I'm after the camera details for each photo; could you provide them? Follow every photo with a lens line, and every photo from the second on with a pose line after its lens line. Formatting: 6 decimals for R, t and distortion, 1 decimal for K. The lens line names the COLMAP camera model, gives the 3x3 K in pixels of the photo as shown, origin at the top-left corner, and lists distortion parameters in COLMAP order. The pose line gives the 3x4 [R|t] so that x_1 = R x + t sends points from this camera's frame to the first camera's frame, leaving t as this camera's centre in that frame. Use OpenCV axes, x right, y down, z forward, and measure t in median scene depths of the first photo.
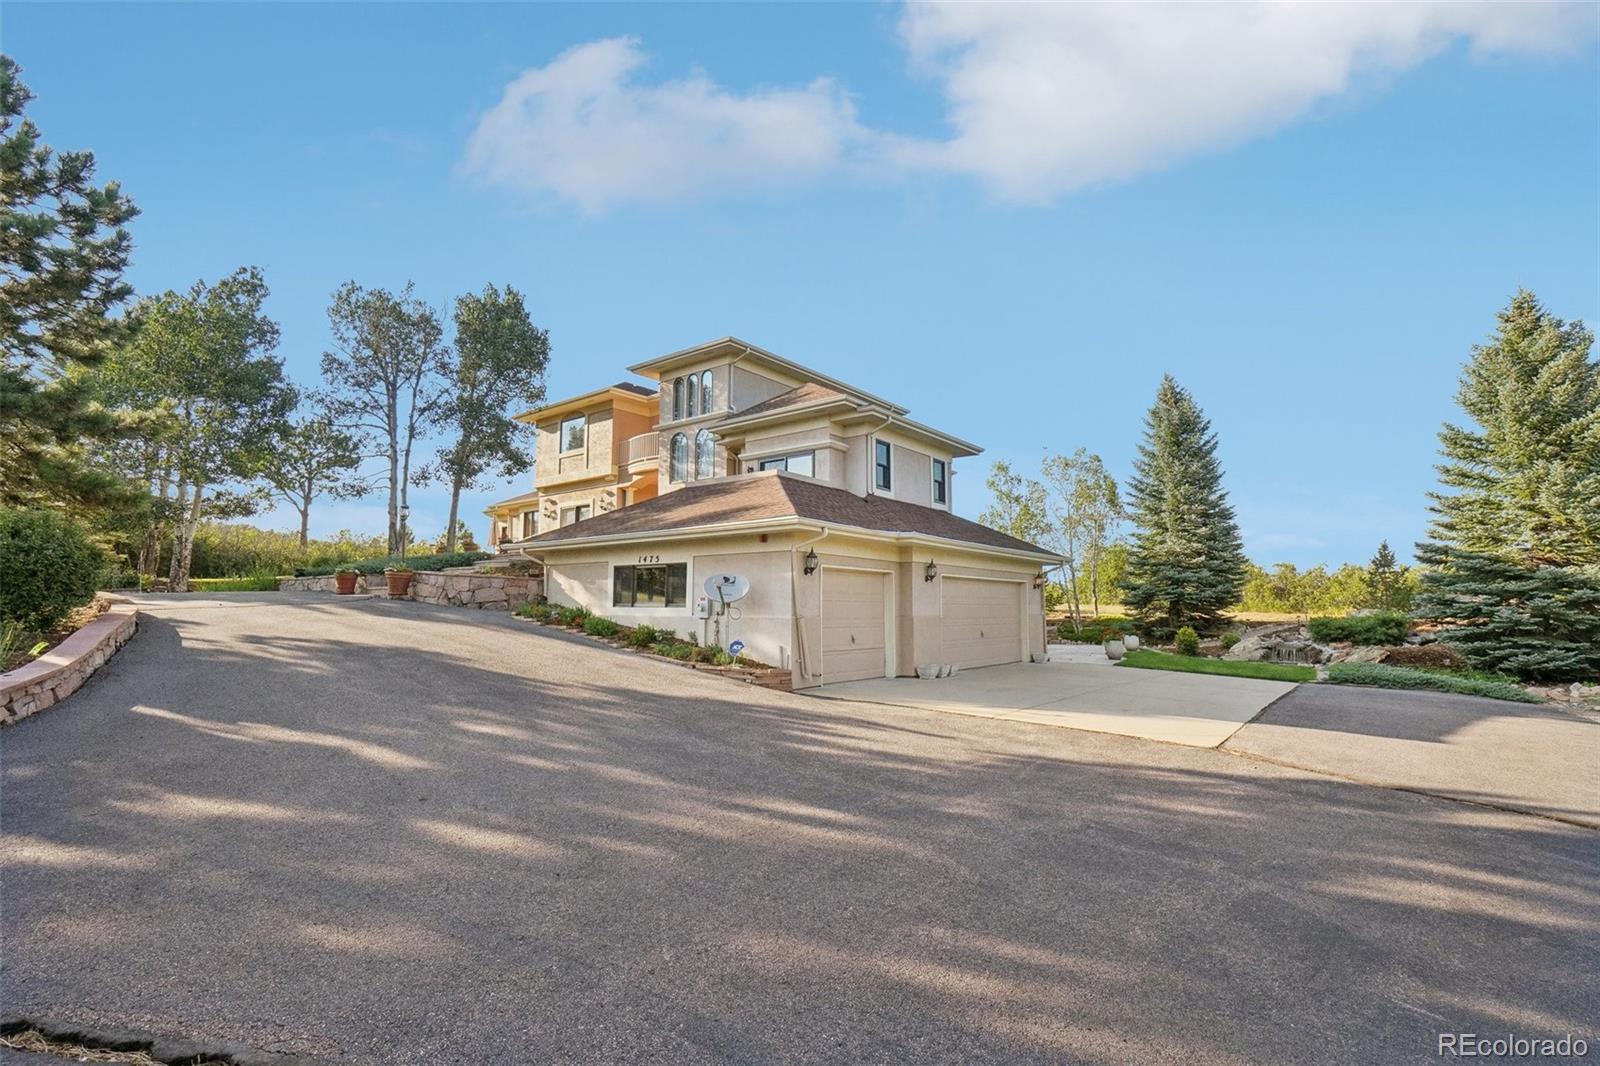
lens RADIAL K [[750.1, 0, 800.0], [0, 750.1, 533.0], [0, 0, 1]] dist [0.000287, 0.000074]
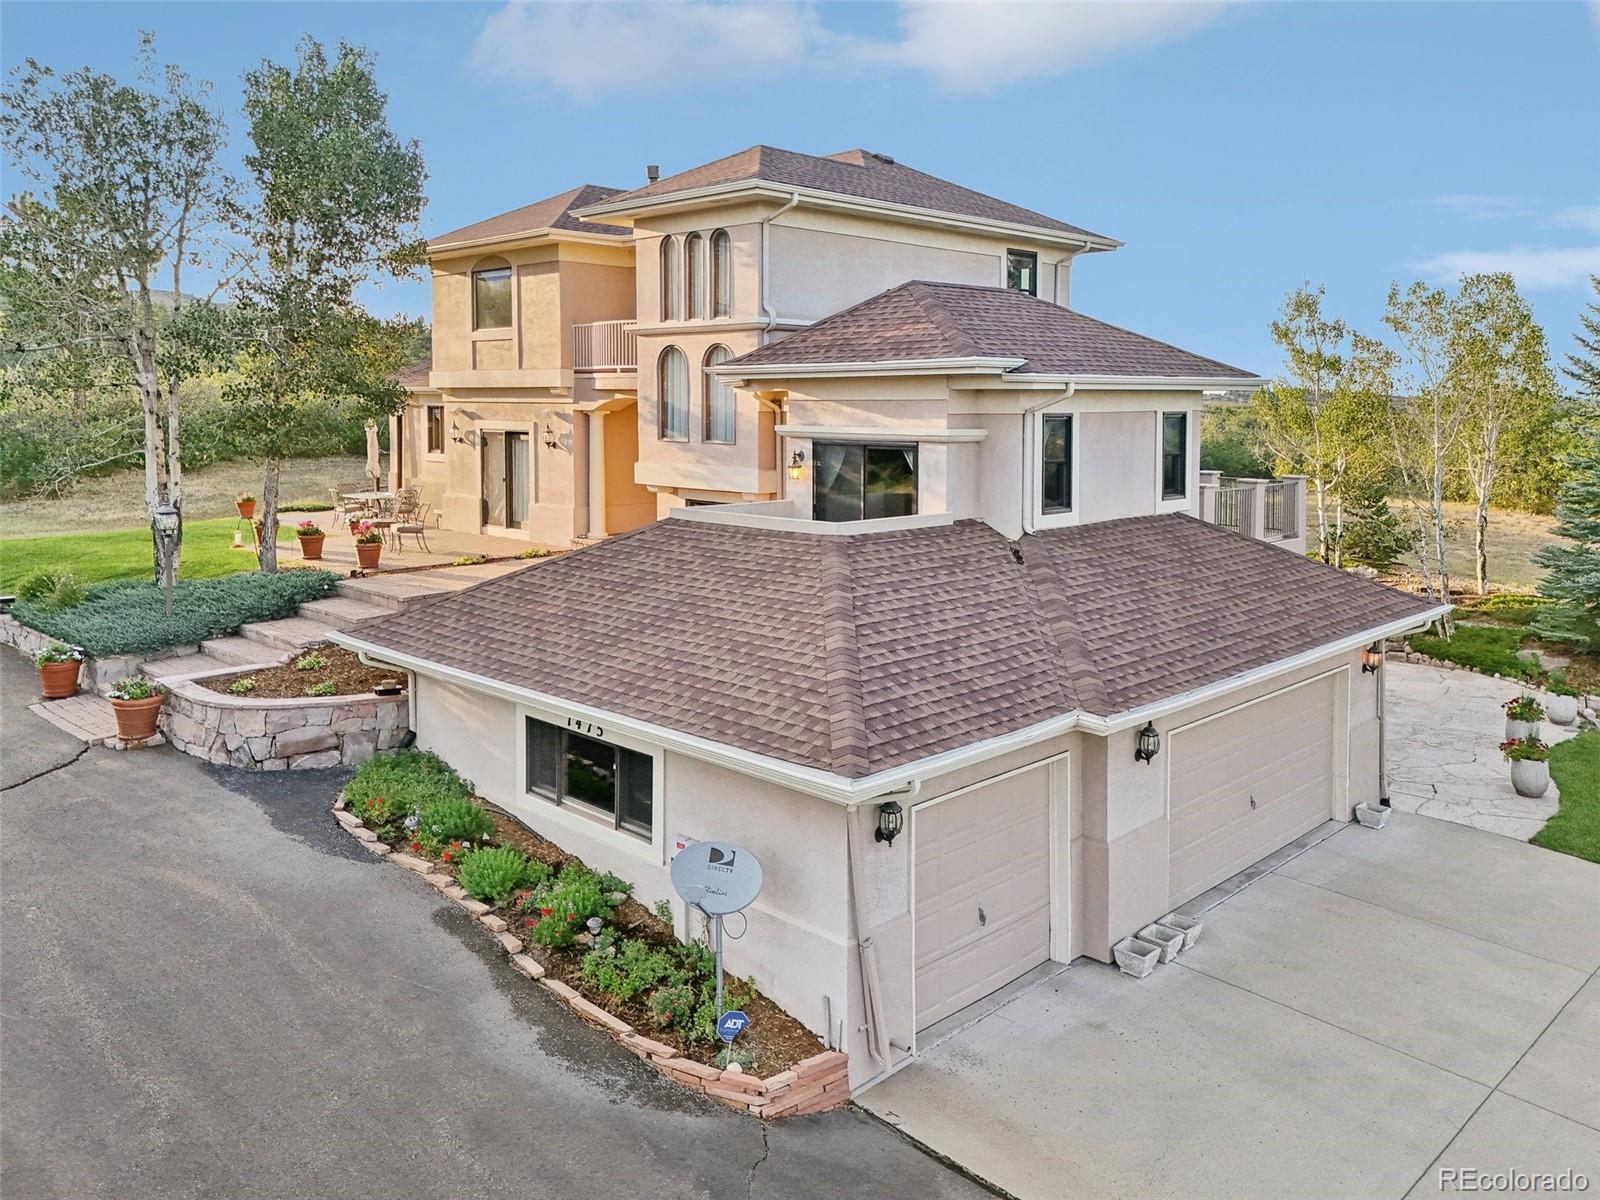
lens RADIAL K [[1233.6, 0, 821.5], [0, 1233.6, 465.7], [0, 0, 1]] dist [0.092229, -0.000797]
pose [[0.995265, 0.001679, -0.097182, 0.034884], [0.013305, 0.988085, 0.153334, -0.222092], [0.096282, -0.153901, 0.983384, 0.171103]]
